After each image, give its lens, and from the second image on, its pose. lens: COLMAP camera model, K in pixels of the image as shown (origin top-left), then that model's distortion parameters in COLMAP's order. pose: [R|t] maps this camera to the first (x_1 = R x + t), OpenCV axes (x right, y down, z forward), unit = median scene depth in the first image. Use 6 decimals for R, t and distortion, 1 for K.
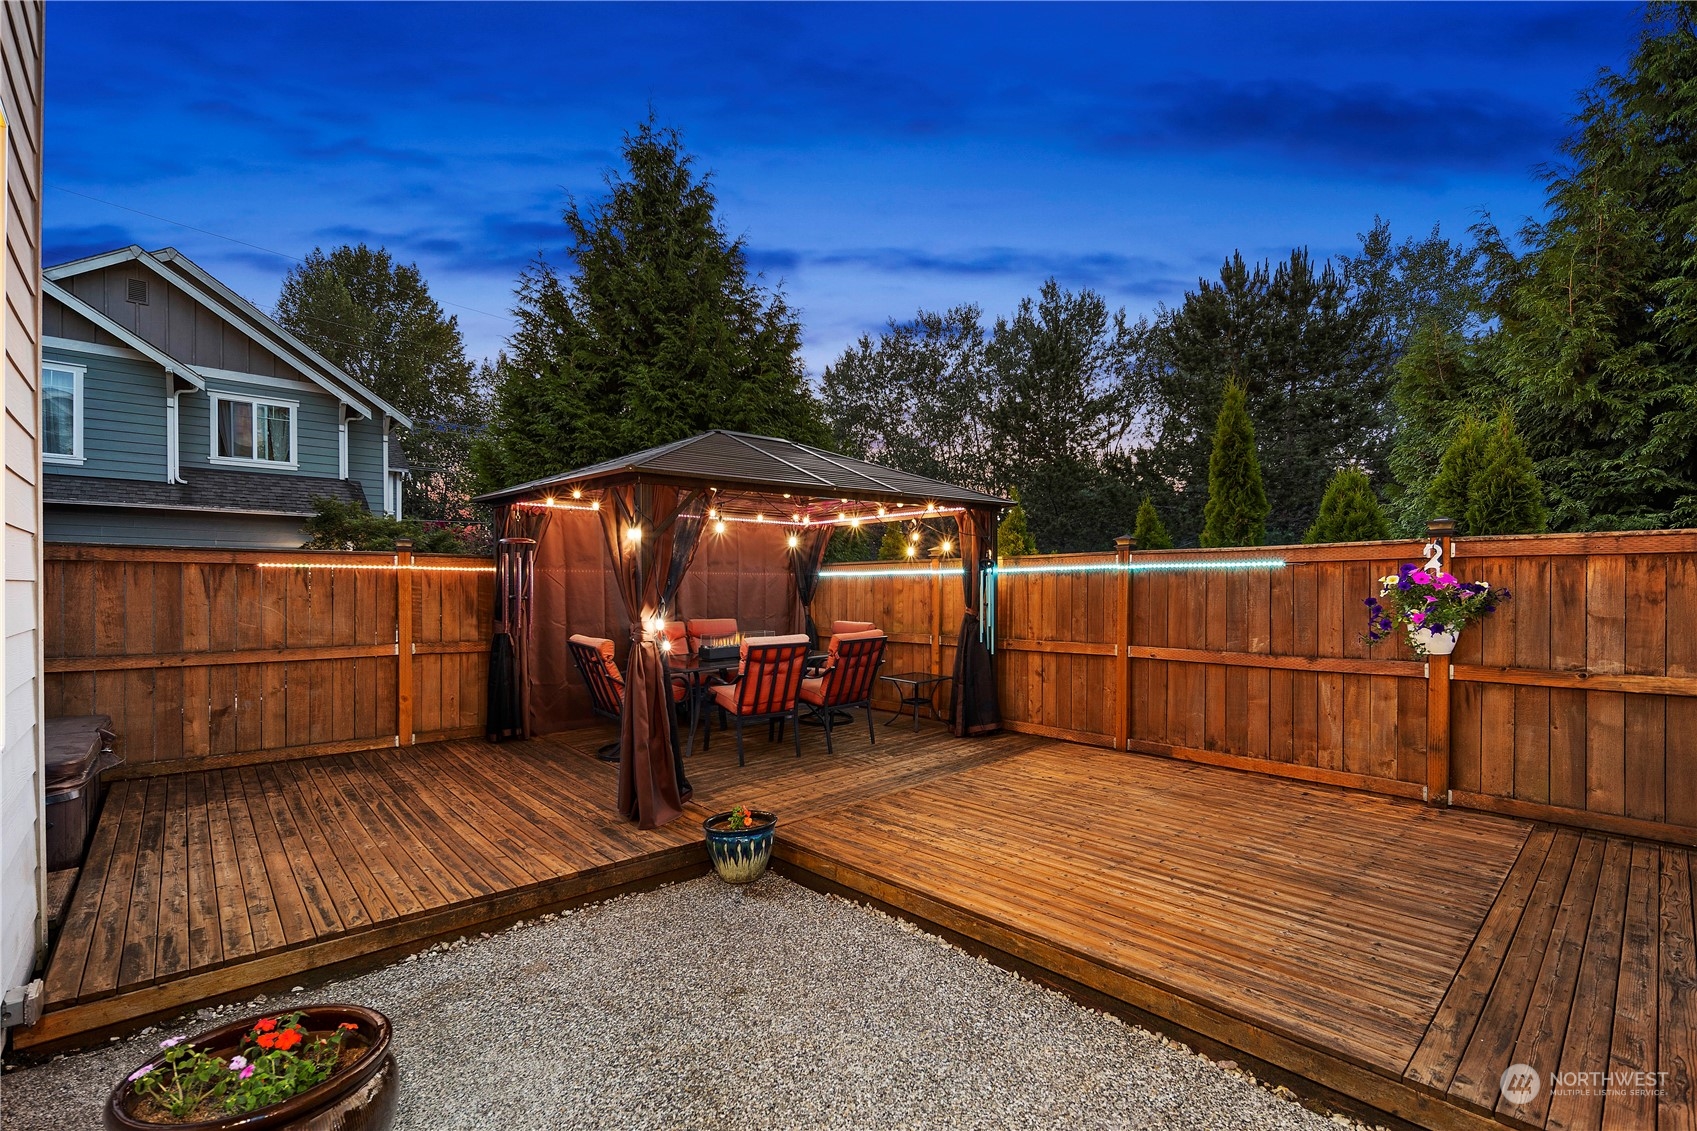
lens RADIAL K [[740.4, 0, 849.9], [0, 740.4, 590.1], [0, 0, 1]] dist [-0.003539, -0.000126]
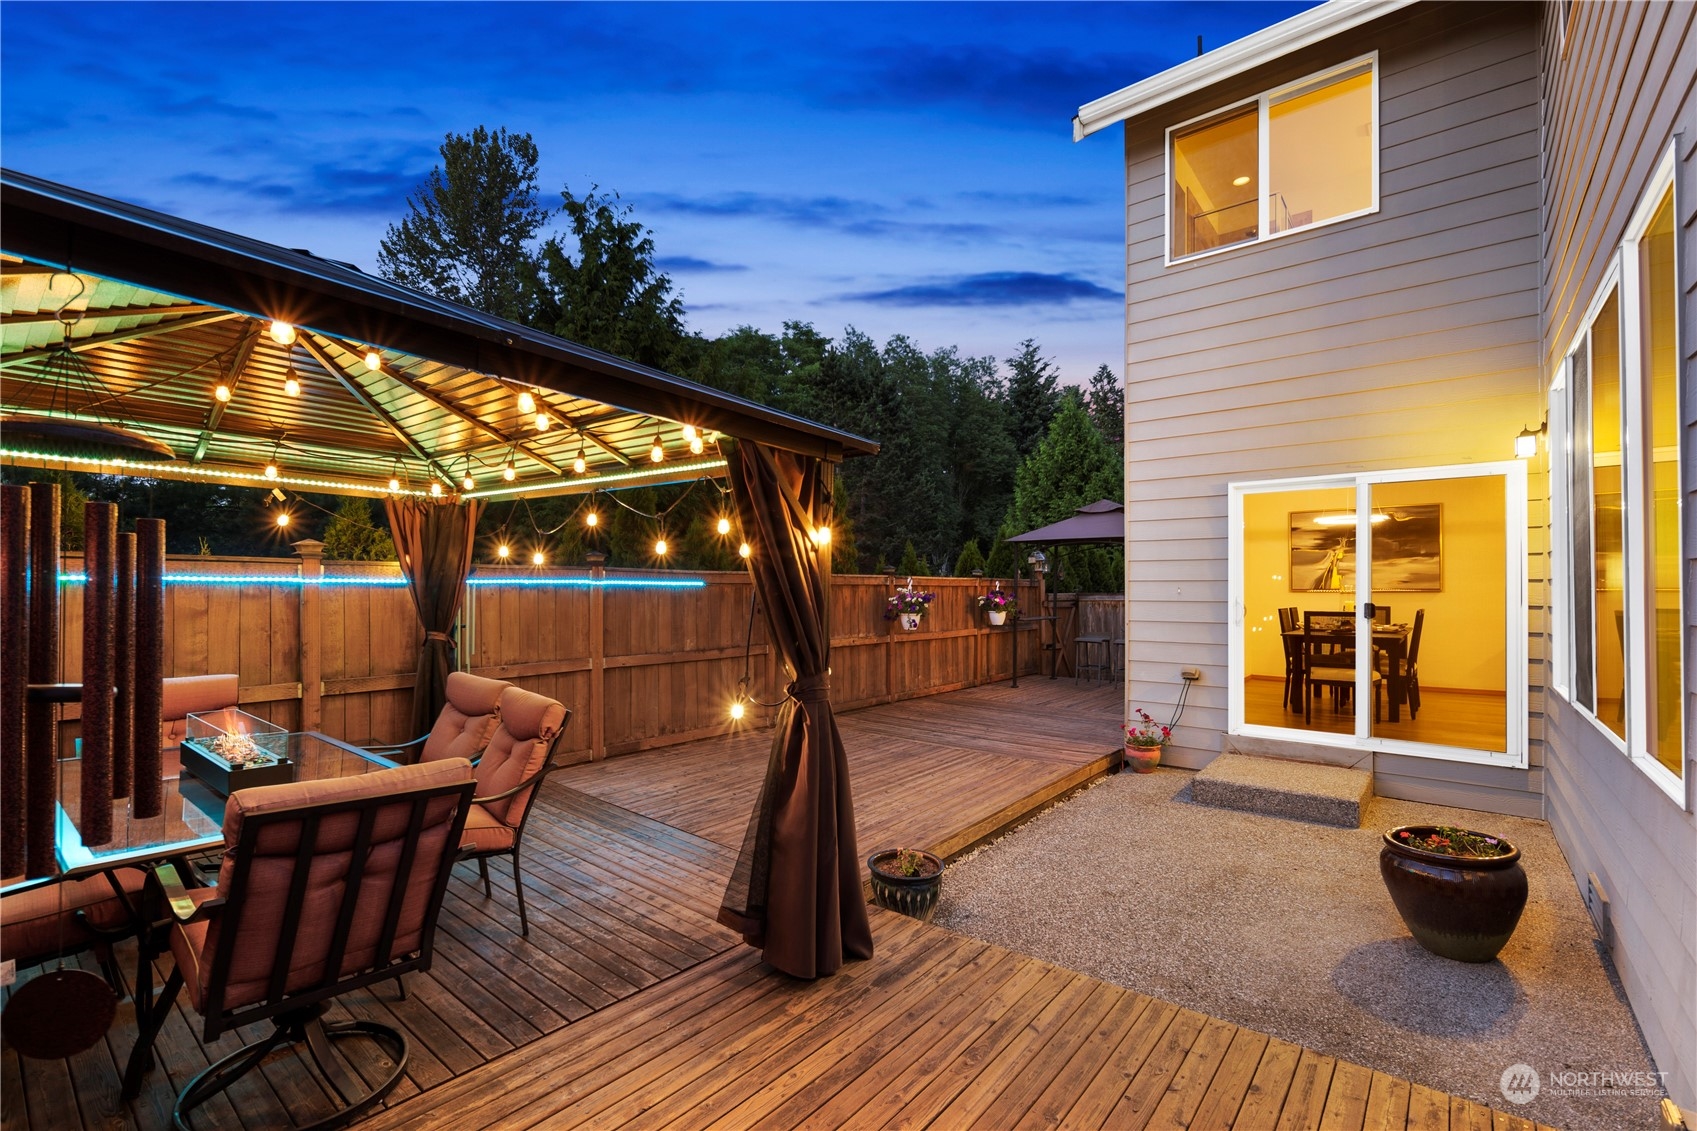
lens RADIAL K [[740.4, 0, 849.9], [0, 740.4, 590.1], [0, 0, 1]] dist [-0.003539, -0.000126]
pose [[-0.147520, -0.001530, 0.989058, -0.806091], [0.000326, 0.999999, 0.001596, -0.025402], [-0.989059, 0.000557, -0.147520, 0.921503]]
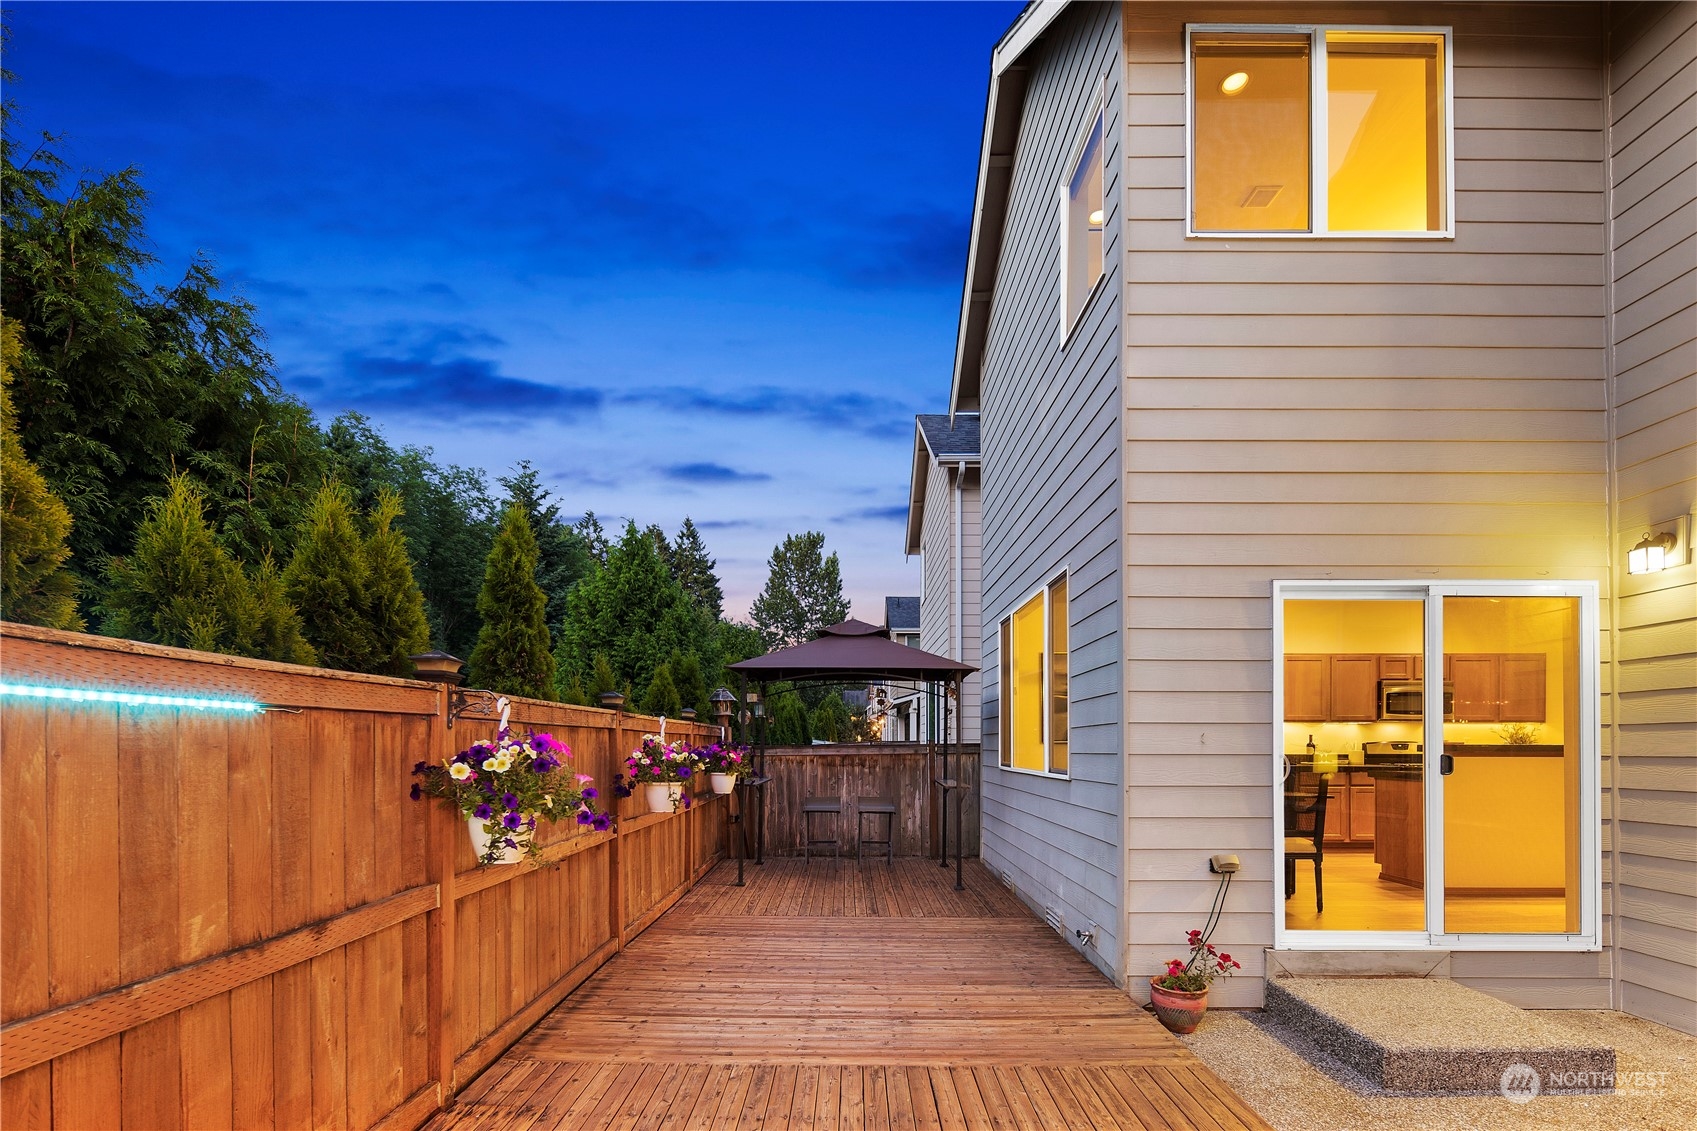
lens RADIAL K [[746.2, 0, 845.0], [0, 746.2, 742.8], [0, 0, 1]] dist [-0.000972, -0.000280]
pose [[-0.737979, 0.001092, 0.674823, 0.093751], [0.000008, 0.999999, -0.001609, -0.015841], [-0.674824, -0.001182, -0.737978, 1.065905]]
